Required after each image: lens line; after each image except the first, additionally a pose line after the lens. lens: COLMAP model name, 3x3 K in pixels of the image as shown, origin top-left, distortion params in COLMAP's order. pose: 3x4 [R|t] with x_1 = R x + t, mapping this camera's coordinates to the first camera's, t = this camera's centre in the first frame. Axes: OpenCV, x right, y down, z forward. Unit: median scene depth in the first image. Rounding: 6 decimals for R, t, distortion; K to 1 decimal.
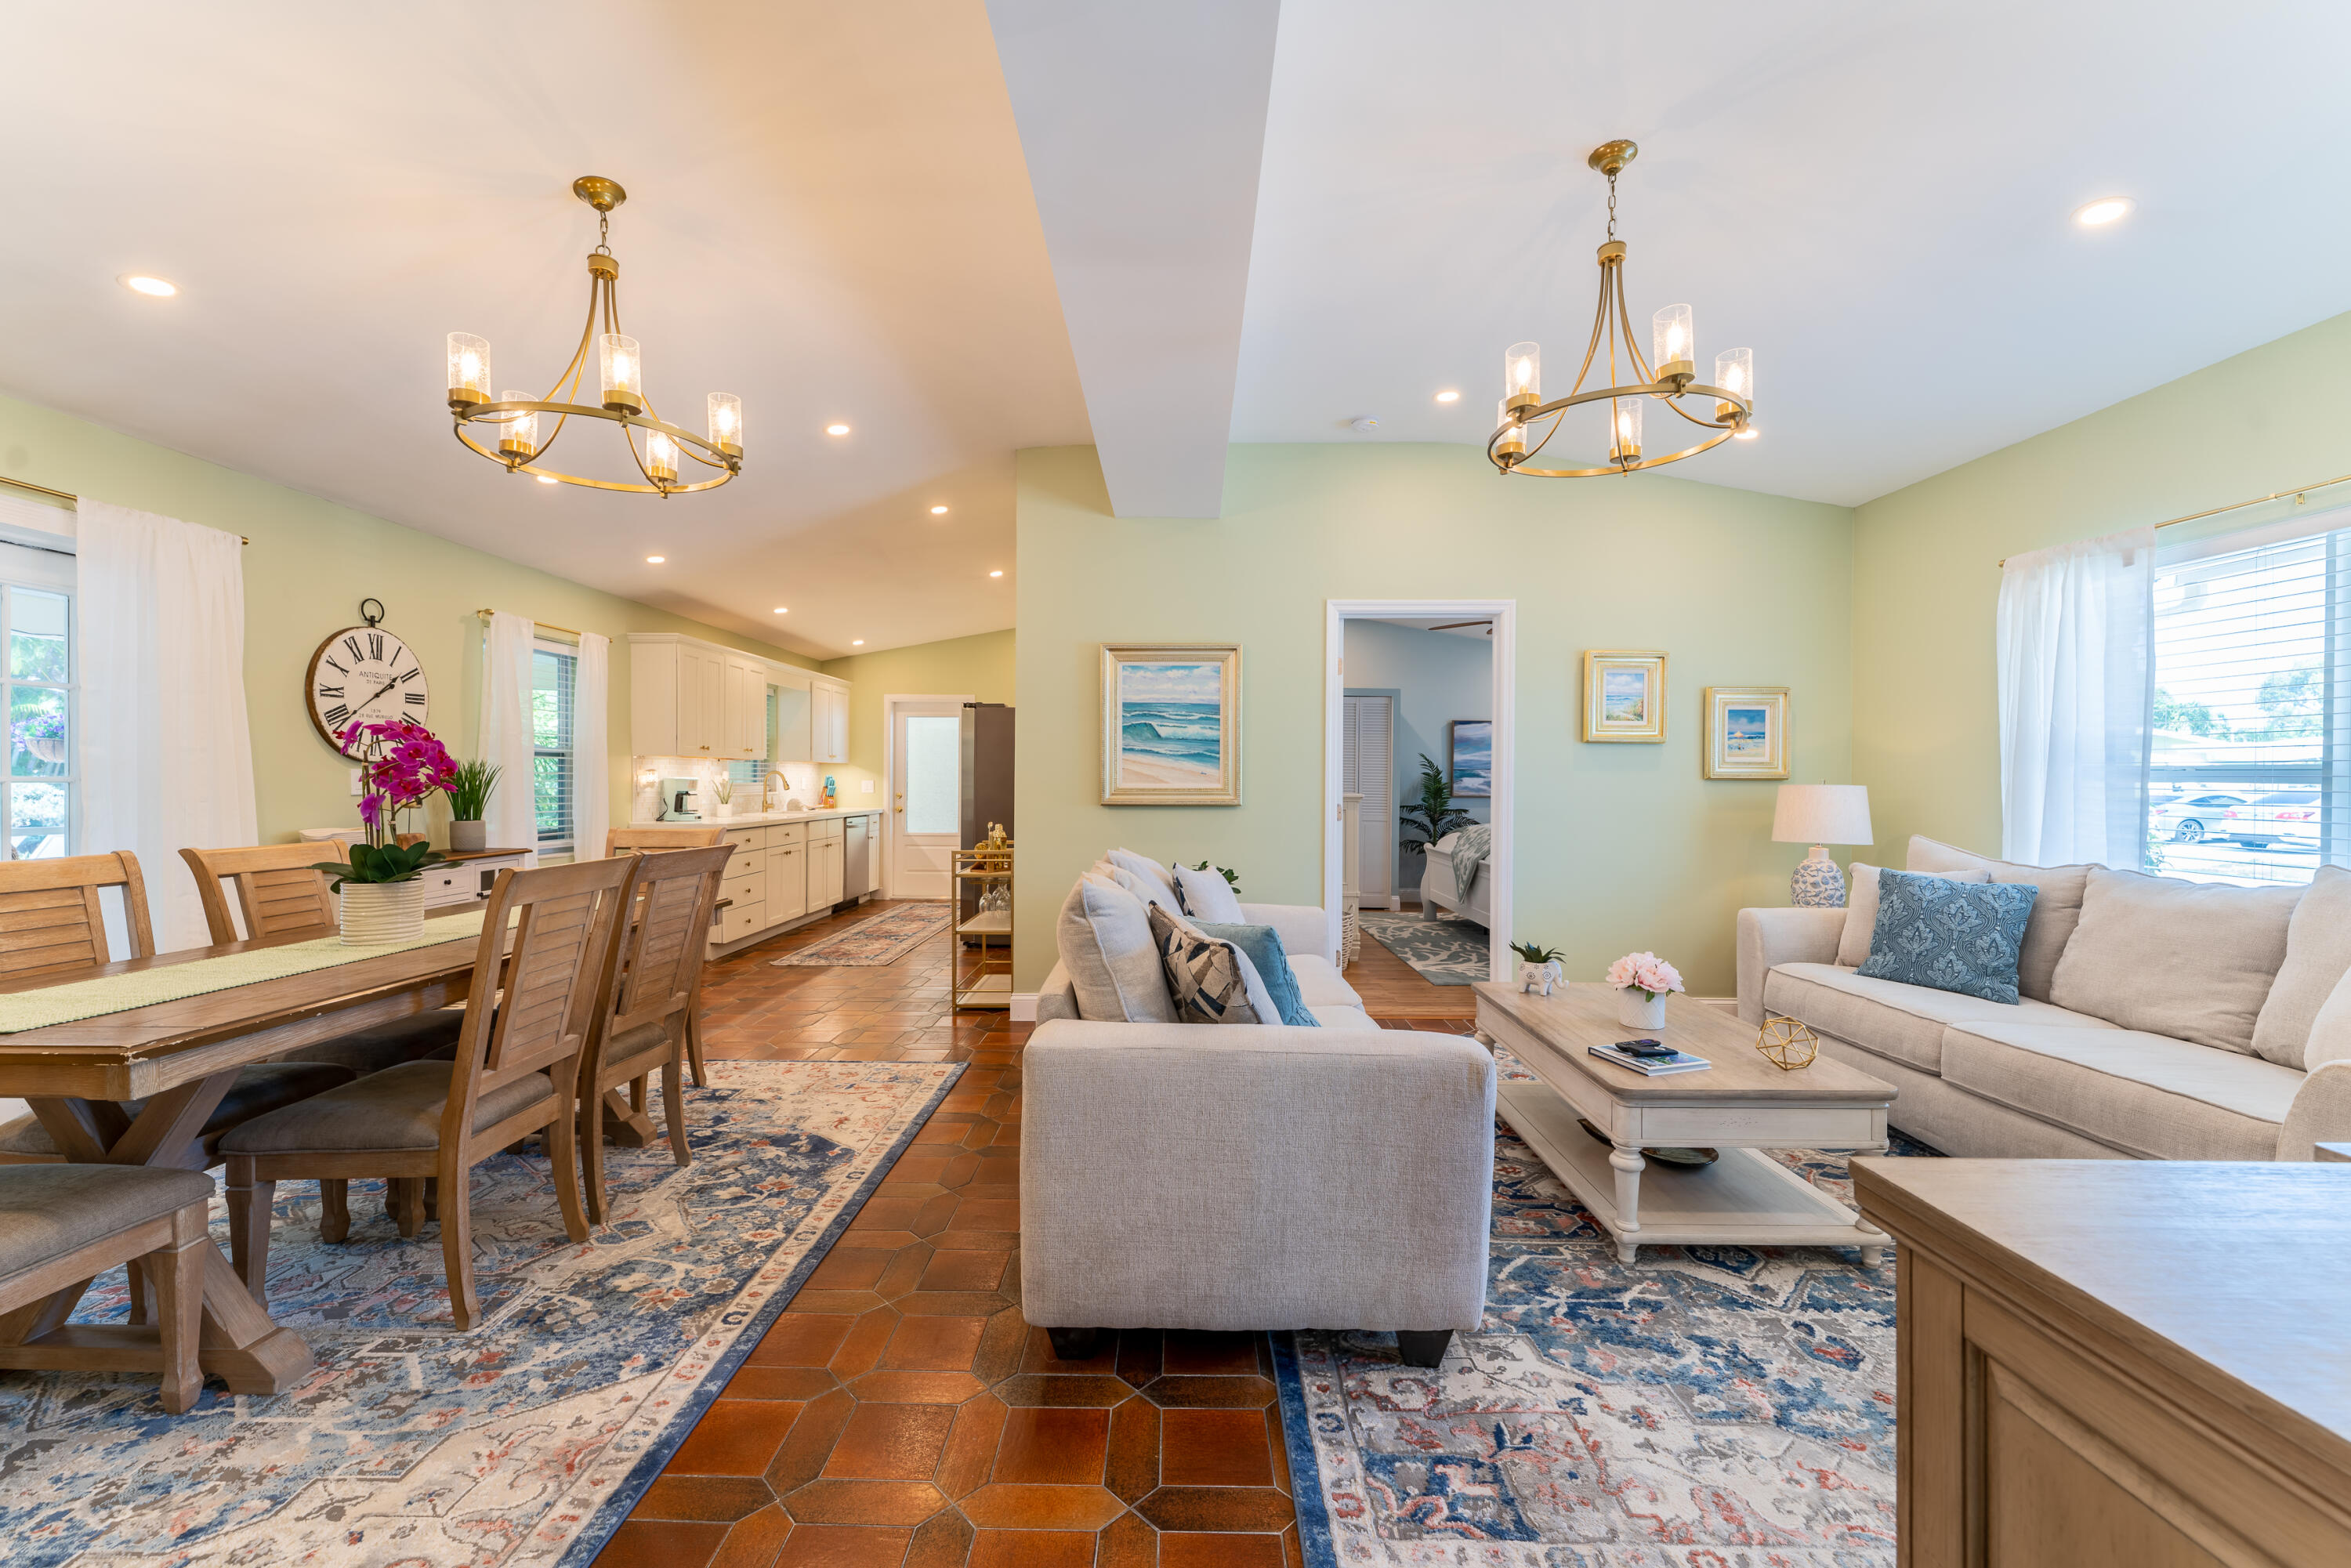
lens RADIAL K [[921.0, 0, 1177.9], [0, 921.0, 784.2], [0, 0, 1]] dist [0.000783, -0.000237]
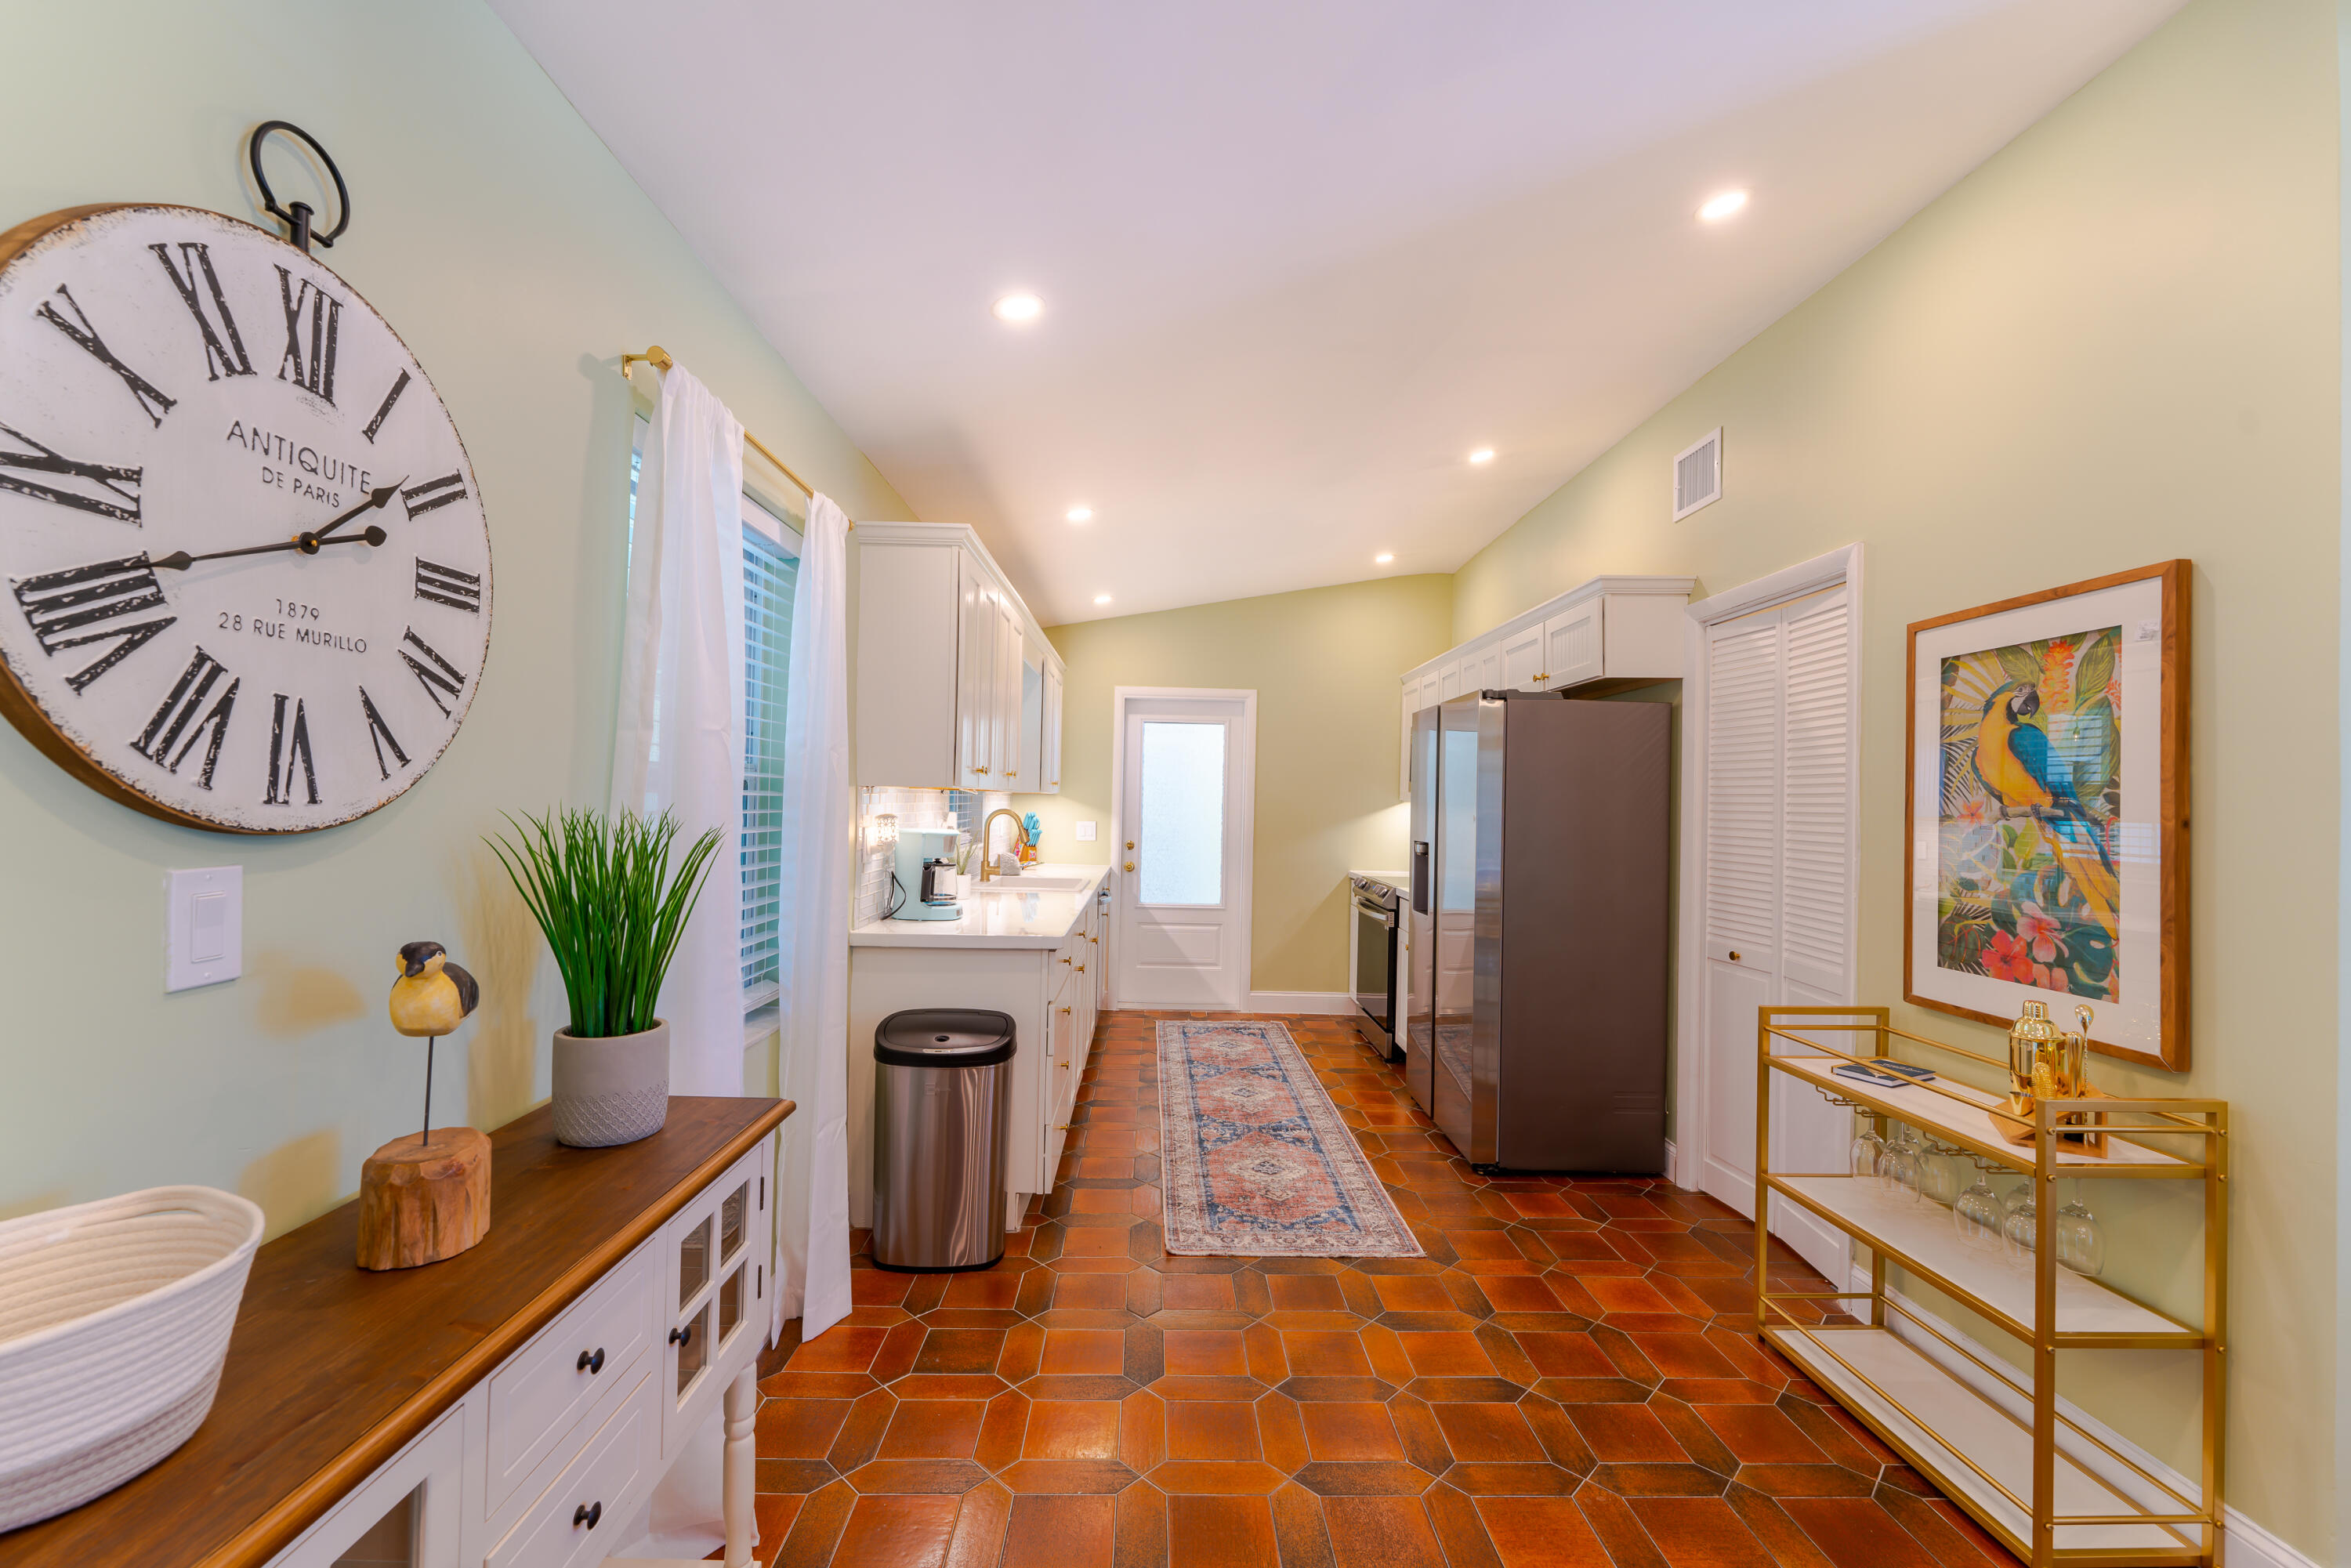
lens RADIAL K [[960.9, 0, 1176.6], [0, 960.9, 790.6], [0, 0, 1]] dist [-0.002436, -0.000335]
pose [[0.999460, 0.017068, 0.028077, -0.799854], [-0.016614, 0.999729, -0.016328, -0.042062], [-0.028348, 0.015853, 0.999472, 0.919024]]
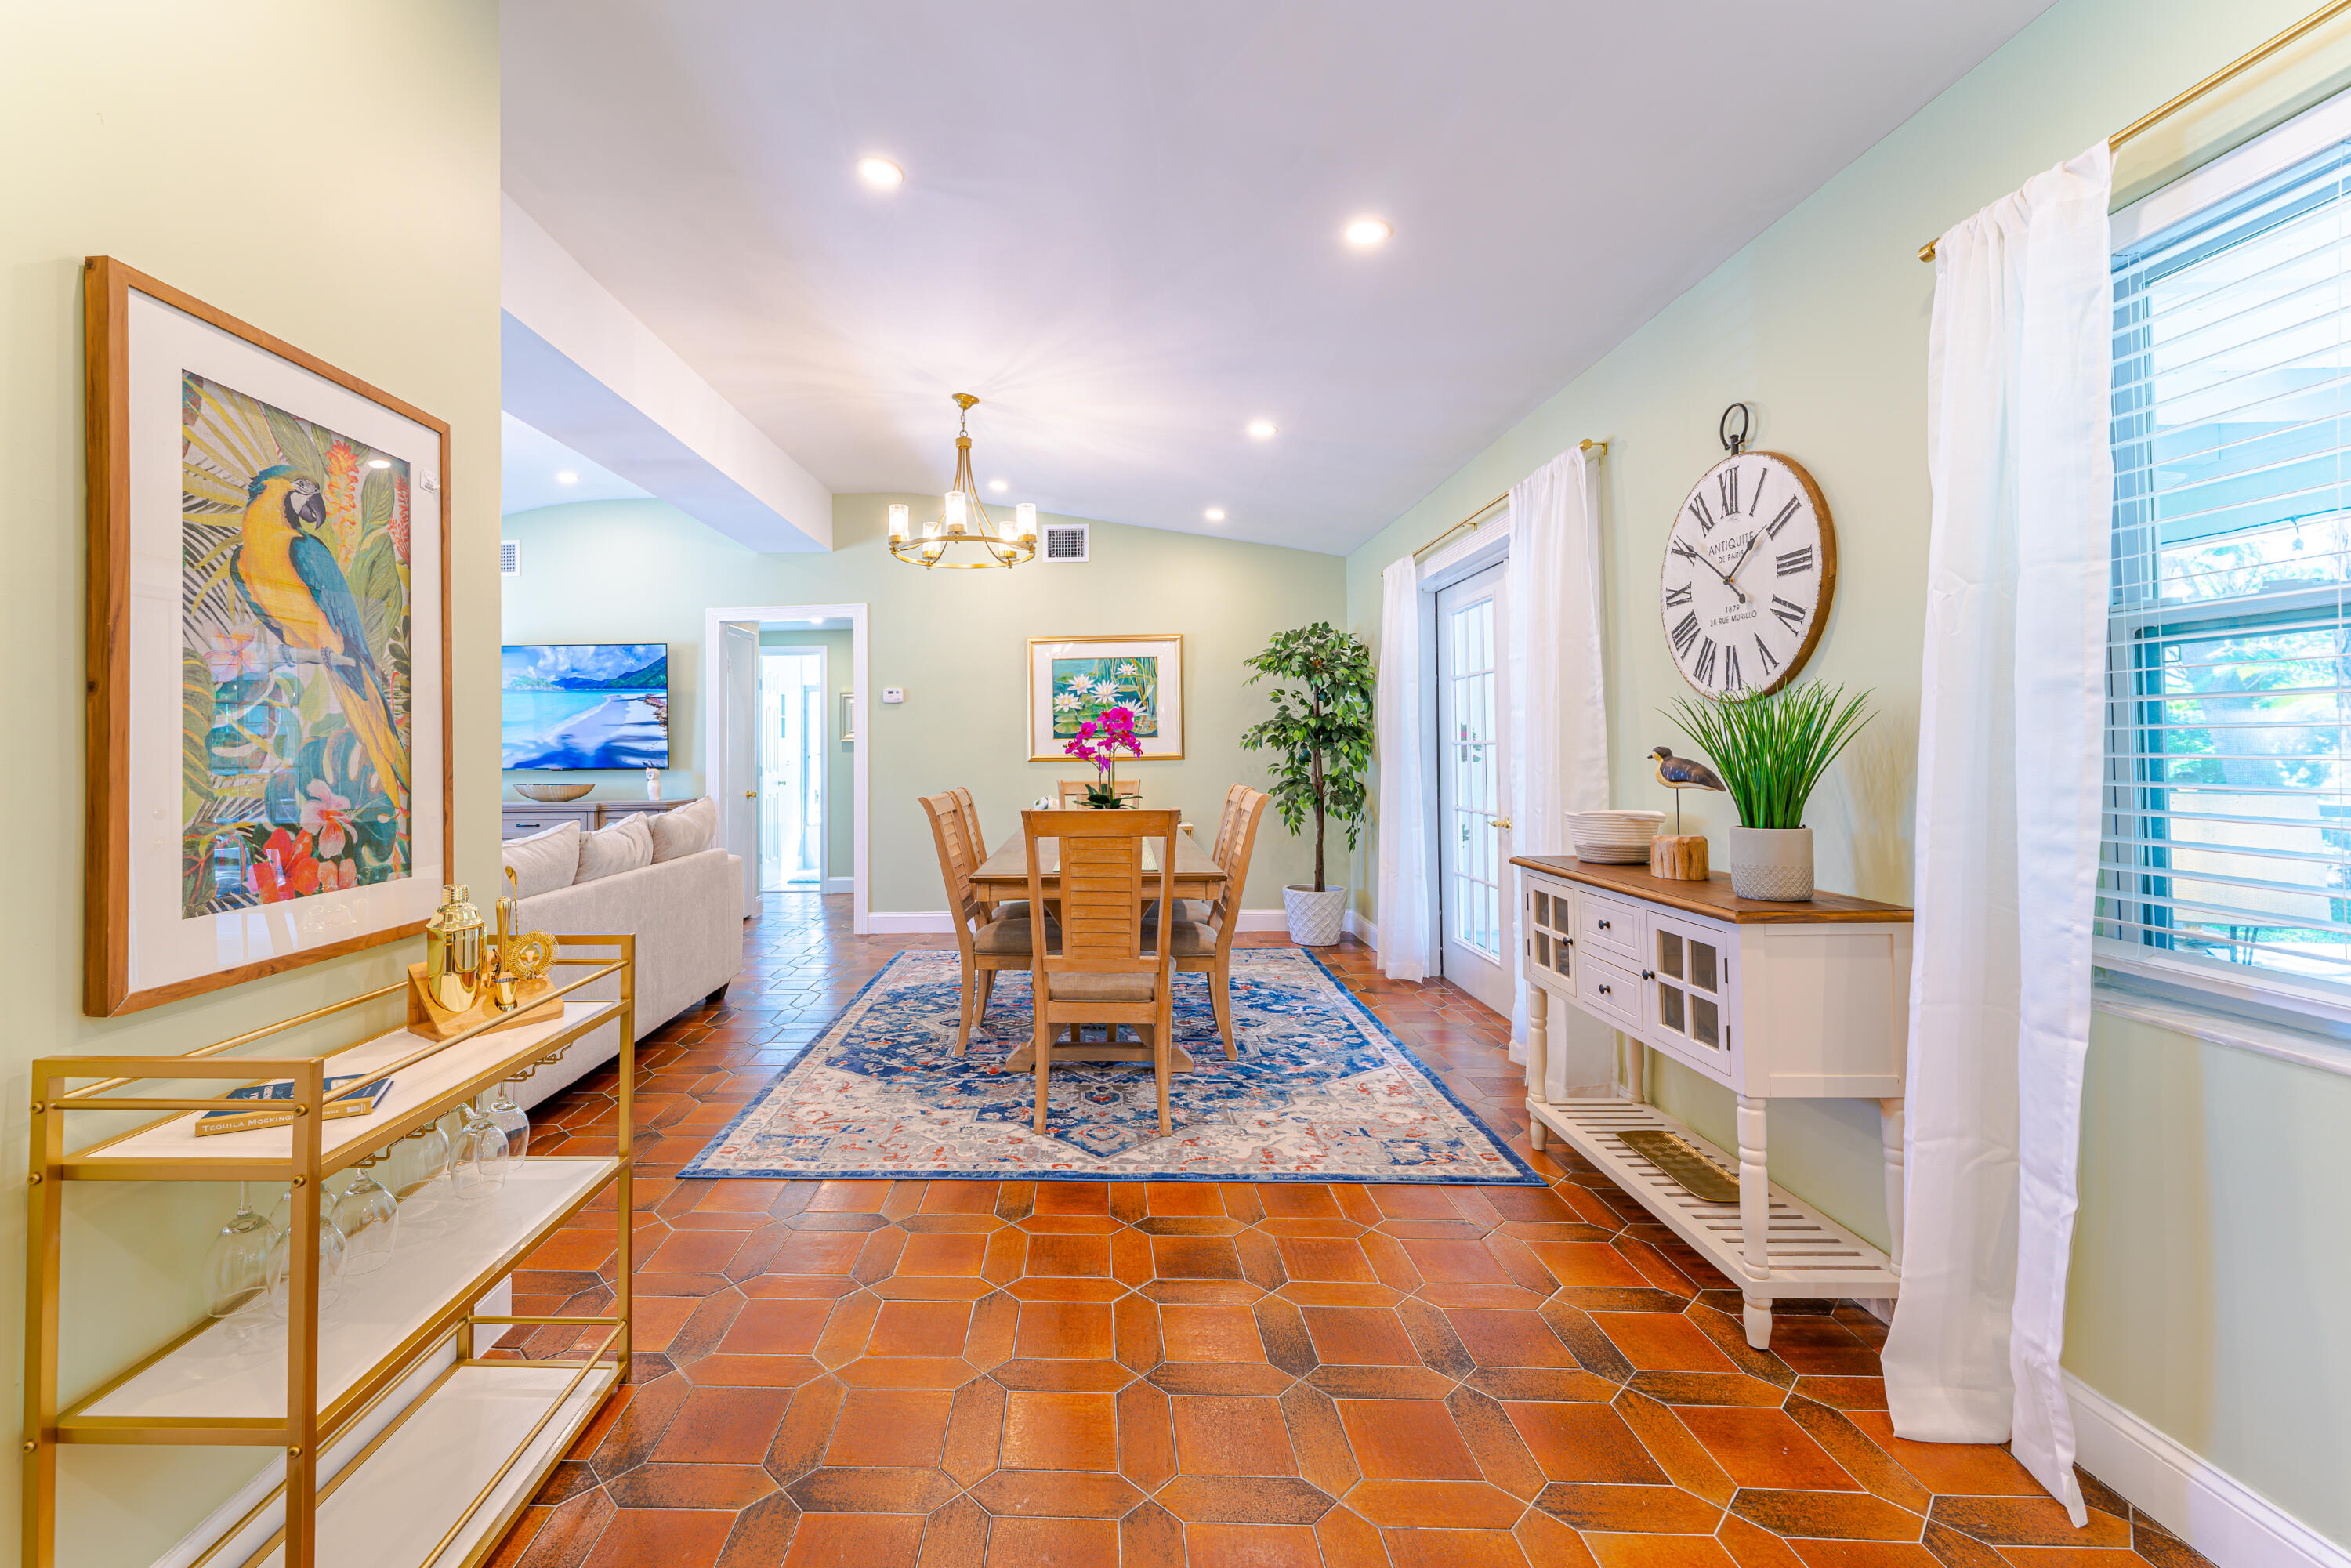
lens RADIAL K [[984.5, 0, 1042.9], [0, 984.5, 729.7], [0, 0, 1]] dist [0.000561, 0.000014]
pose [[-0.998593, 0.010457, 0.051994, -0.602286], [0.009577, 0.999807, -0.017153, -0.003083], [-0.052164, -0.016631, -0.998500, 1.943186]]
